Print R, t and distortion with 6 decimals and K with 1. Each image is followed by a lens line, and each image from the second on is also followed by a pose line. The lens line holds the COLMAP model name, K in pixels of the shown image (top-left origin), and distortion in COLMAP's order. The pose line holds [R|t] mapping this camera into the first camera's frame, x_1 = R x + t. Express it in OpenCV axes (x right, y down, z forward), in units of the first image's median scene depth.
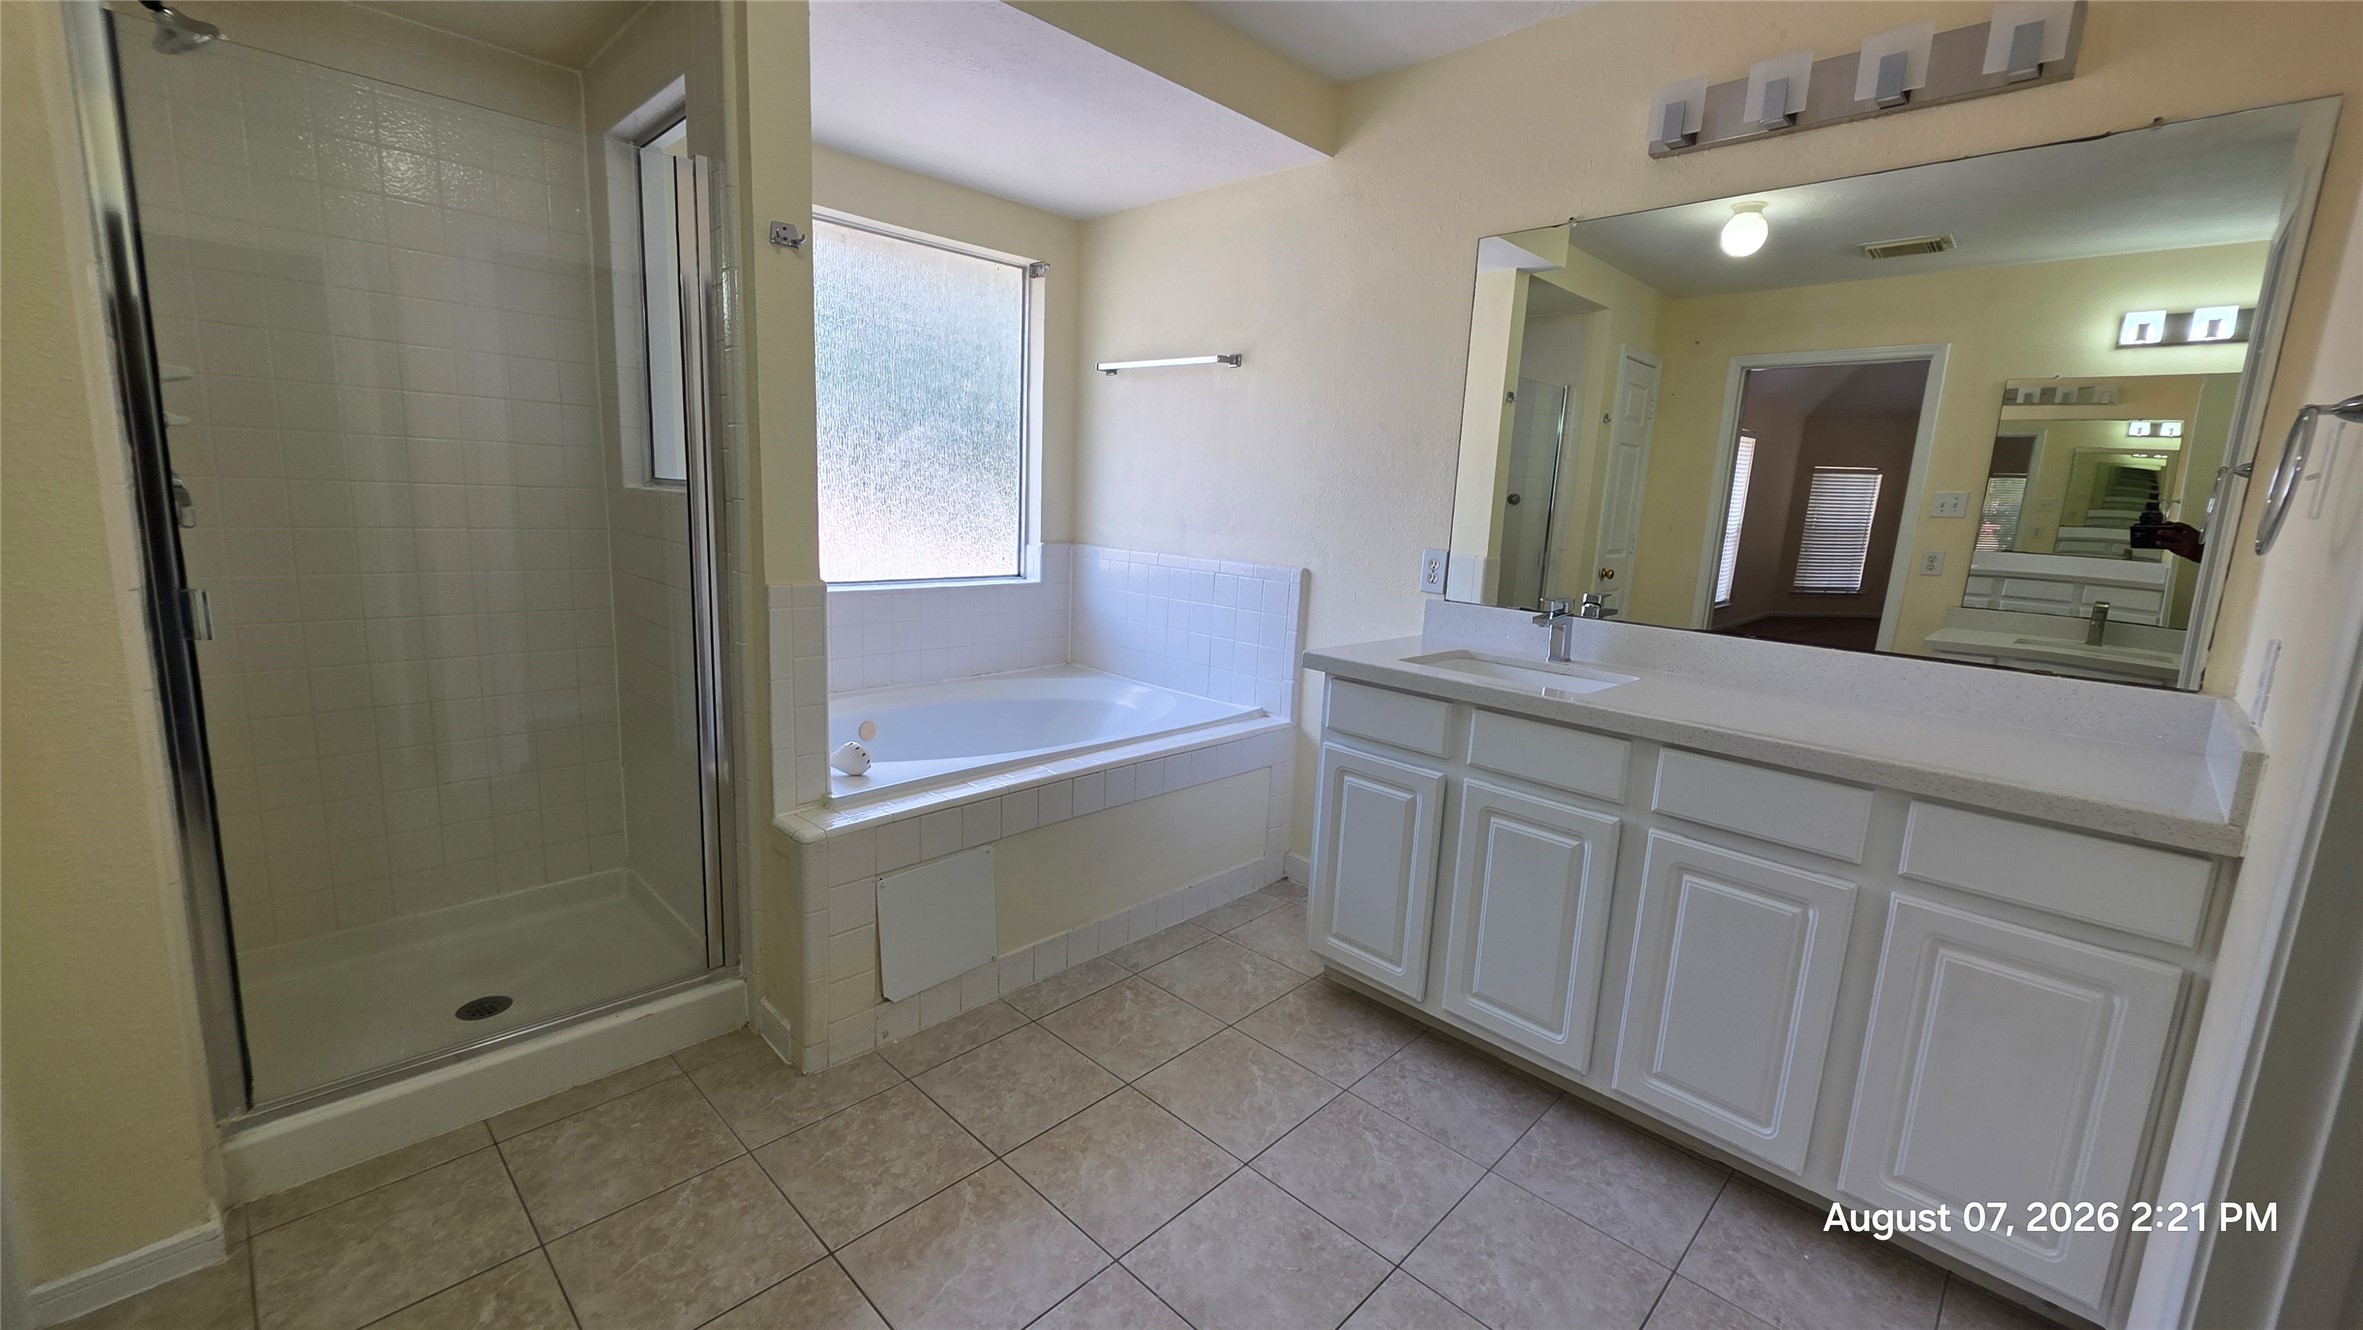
lens RADIAL K [[943.8, 0, 1180.9], [0, 943.8, 660.8], [0, 0, 1]] dist [-0.000013, 0.000739]
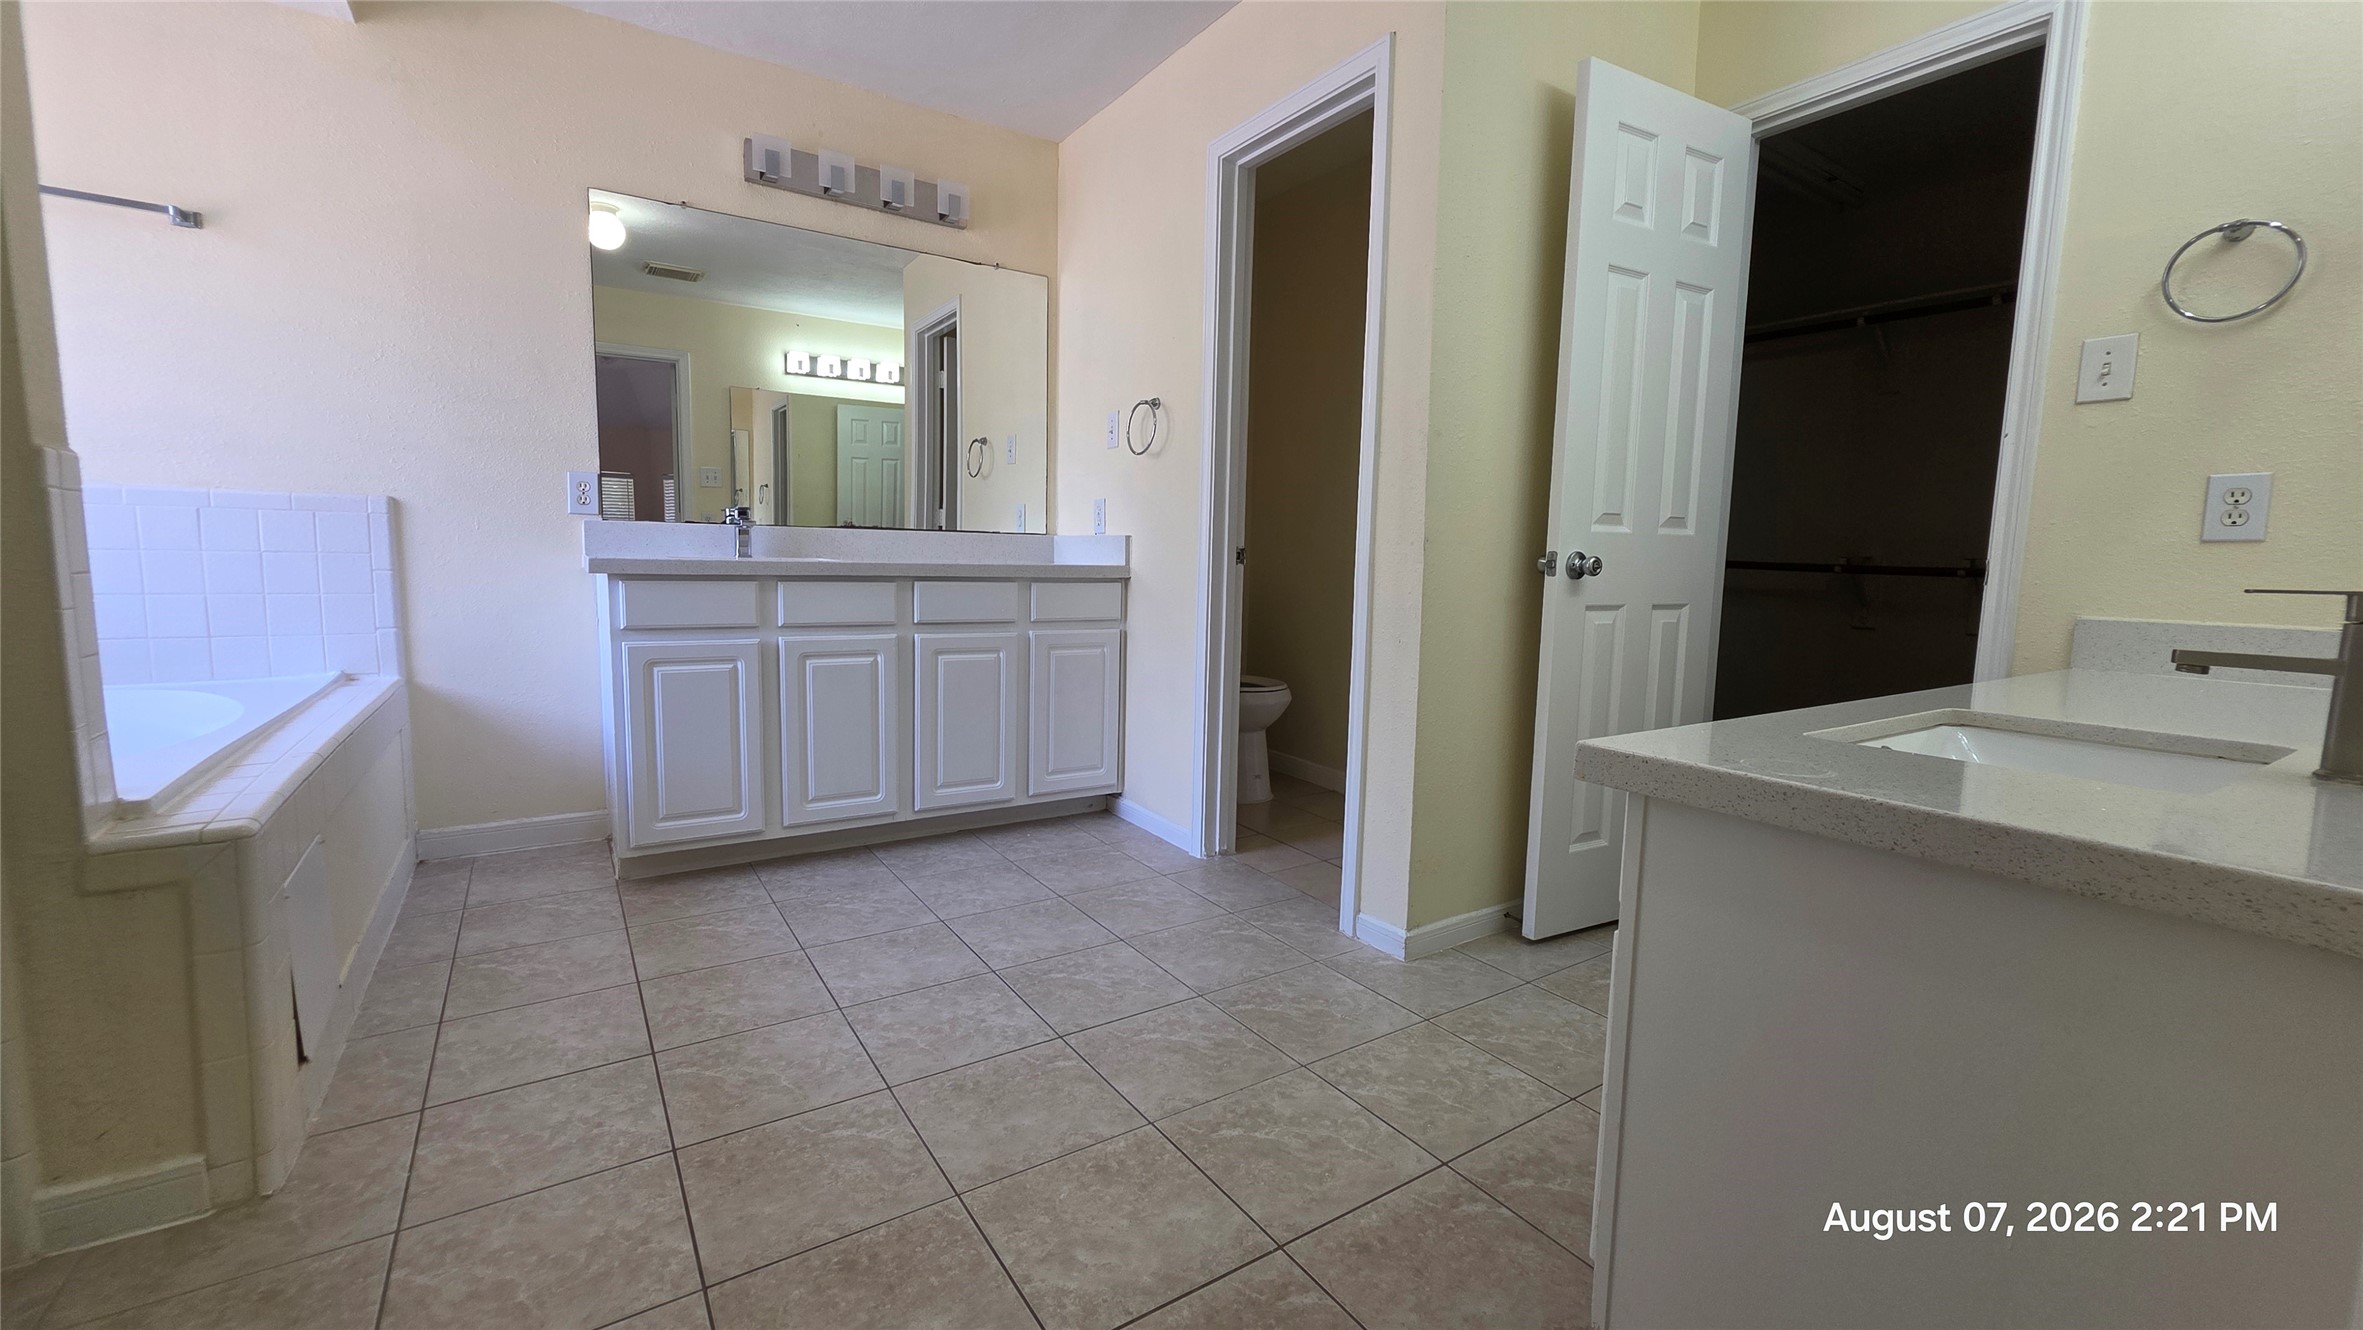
lens RADIAL K [[943.8, 0, 1174.9], [0, 943.8, 658.6], [0, 0, 1]] dist [-0.000013, 0.000739]
pose [[0.220355, -0.148868, 0.963993, -0.882827], [0.157245, 0.980780, 0.115517, 0.095073], [-0.962662, 0.126129, 0.239528, 0.187942]]
